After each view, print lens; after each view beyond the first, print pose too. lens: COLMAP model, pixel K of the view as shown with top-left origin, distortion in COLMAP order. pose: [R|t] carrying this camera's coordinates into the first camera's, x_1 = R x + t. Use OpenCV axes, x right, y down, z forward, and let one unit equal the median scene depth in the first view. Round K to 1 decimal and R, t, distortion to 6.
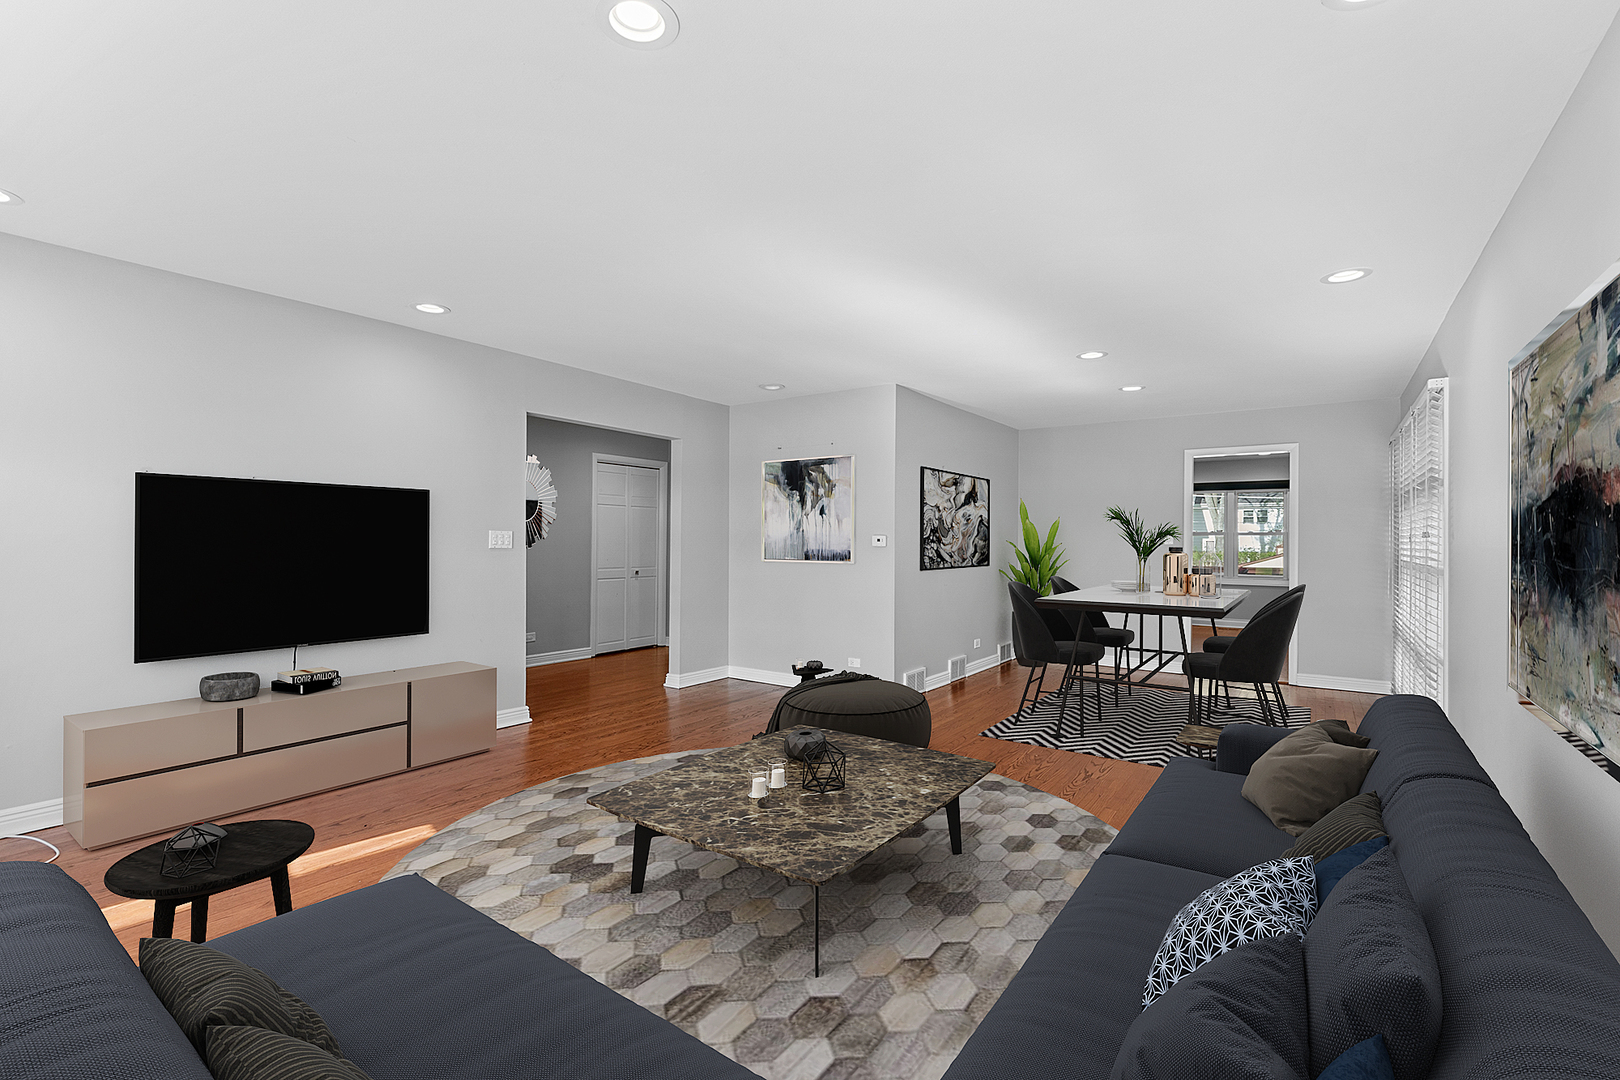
lens RADIAL K [[719.3, 0, 802.8], [0, 719.3, 546.0], [0, 0, 1]] dist [-0.003460, 0.000073]
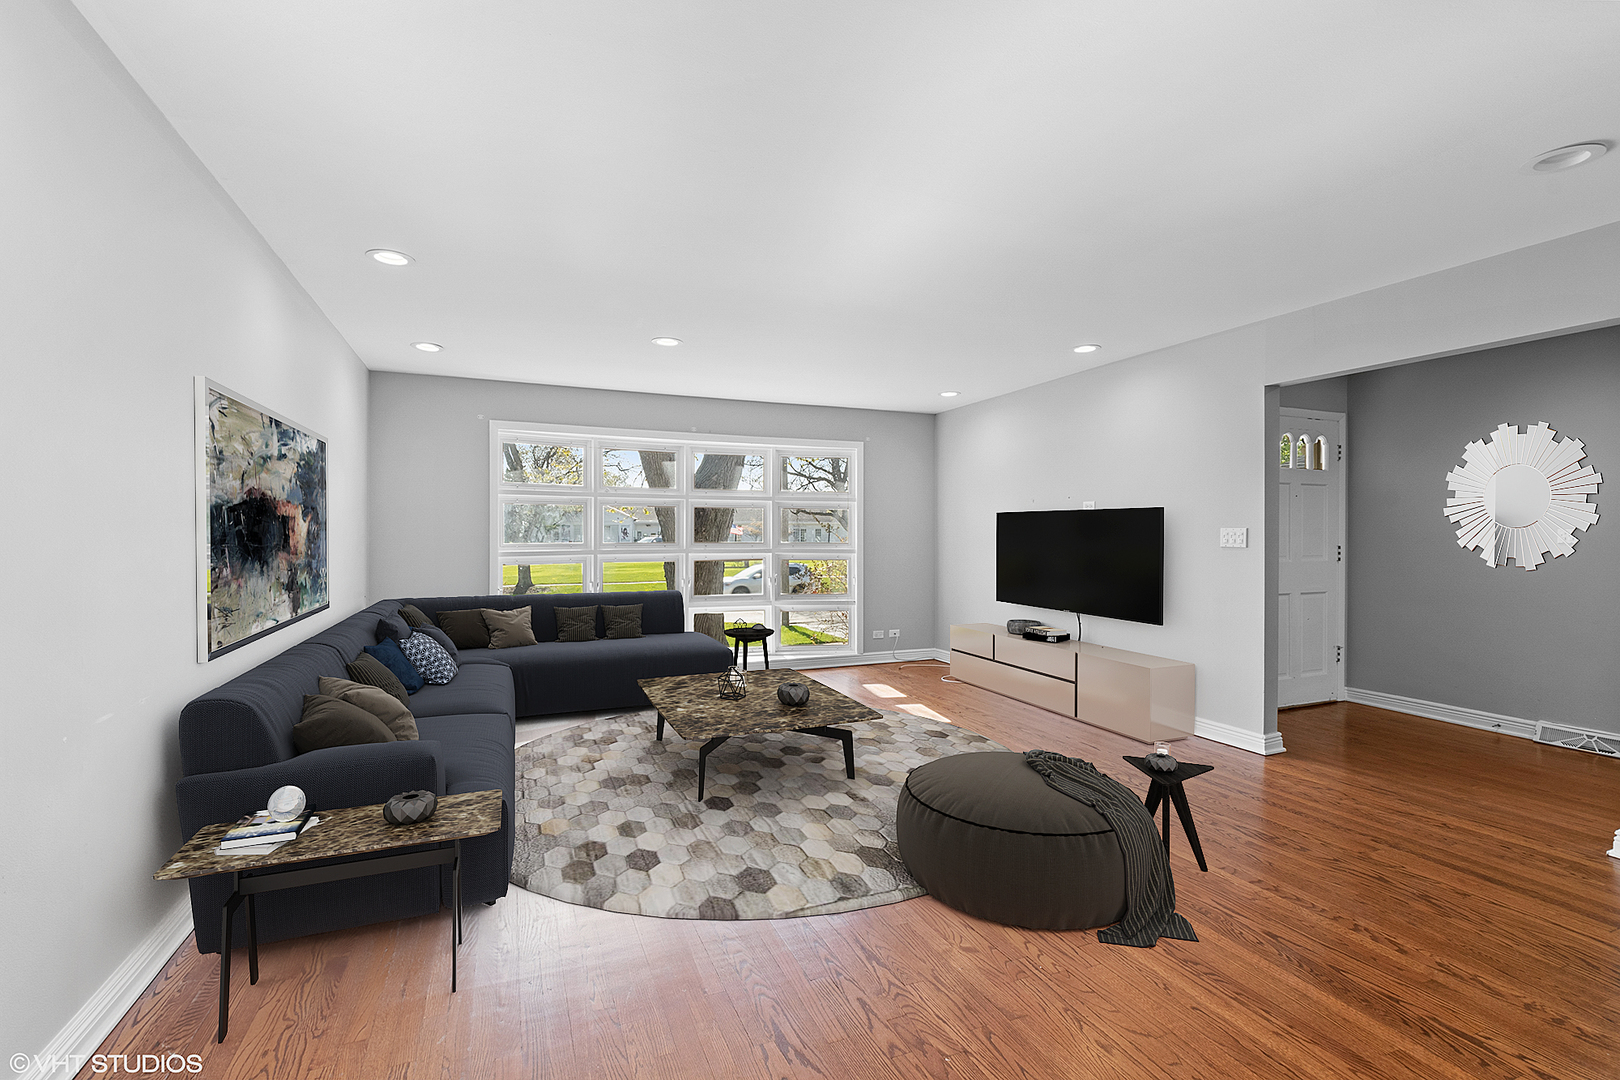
lens RADIAL K [[719.3, 0, 806.5], [0, 719.3, 529.3], [0, 0, 1]] dist [-0.003460, 0.000073]
pose [[-0.528605, -0.010351, -0.848805, 1.620112], [-0.016396, 0.999864, -0.001982, -0.026178], [0.848709, 0.012869, -0.528703, 2.713618]]
